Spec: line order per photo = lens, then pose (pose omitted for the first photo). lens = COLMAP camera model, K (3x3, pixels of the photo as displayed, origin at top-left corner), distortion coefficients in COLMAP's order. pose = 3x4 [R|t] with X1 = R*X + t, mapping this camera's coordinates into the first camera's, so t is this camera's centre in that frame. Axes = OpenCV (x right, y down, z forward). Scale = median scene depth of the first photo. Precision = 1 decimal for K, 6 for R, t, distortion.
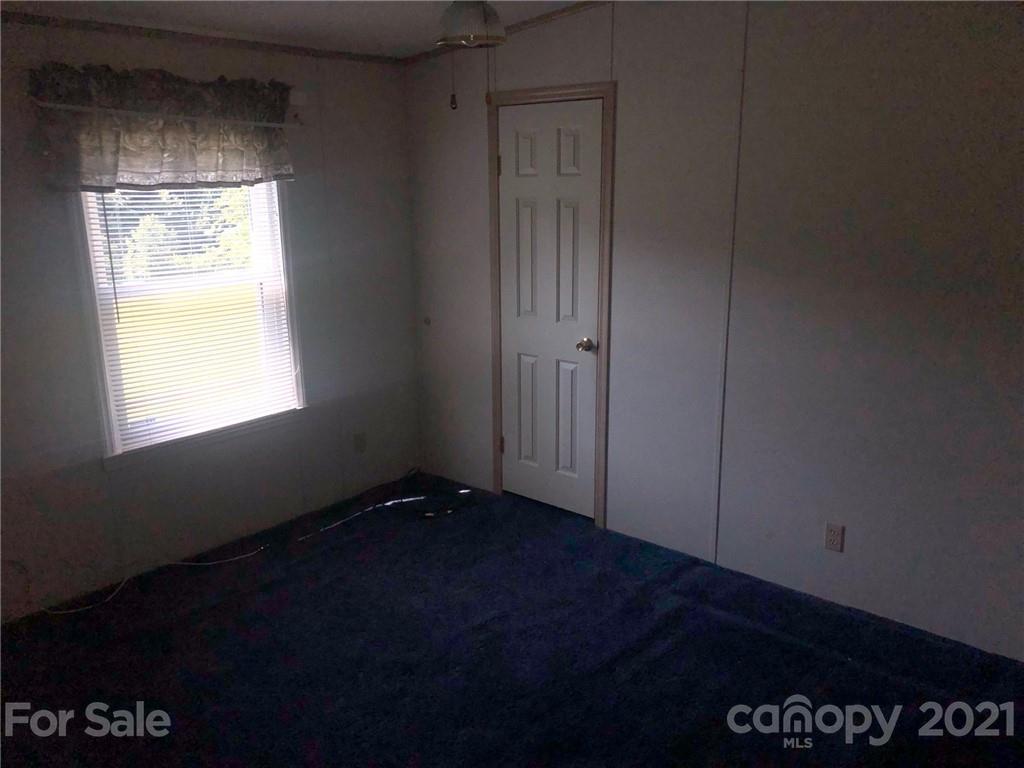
lens RADIAL K [[834.7, 0, 511.1], [0, 834.7, 386.9], [0, 0, 1]] dist [0.046480, -0.047938]
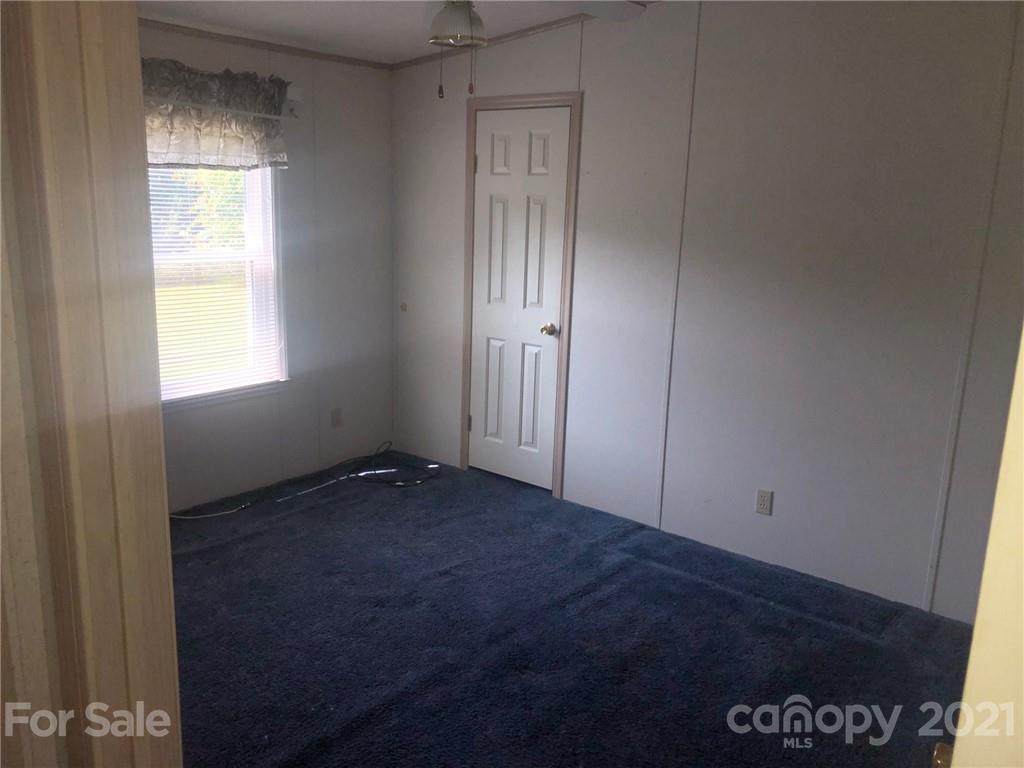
lens RADIAL K [[834.7, 0, 512.3], [0, 834.7, 382.1], [0, 0, 1]] dist [0.046480, -0.047938]
pose [[0.998621, 0.033092, 0.040756, -0.001526], [-0.031833, 0.999007, -0.031164, 0.058215], [-0.041746, 0.029823, 0.998683, -0.097568]]
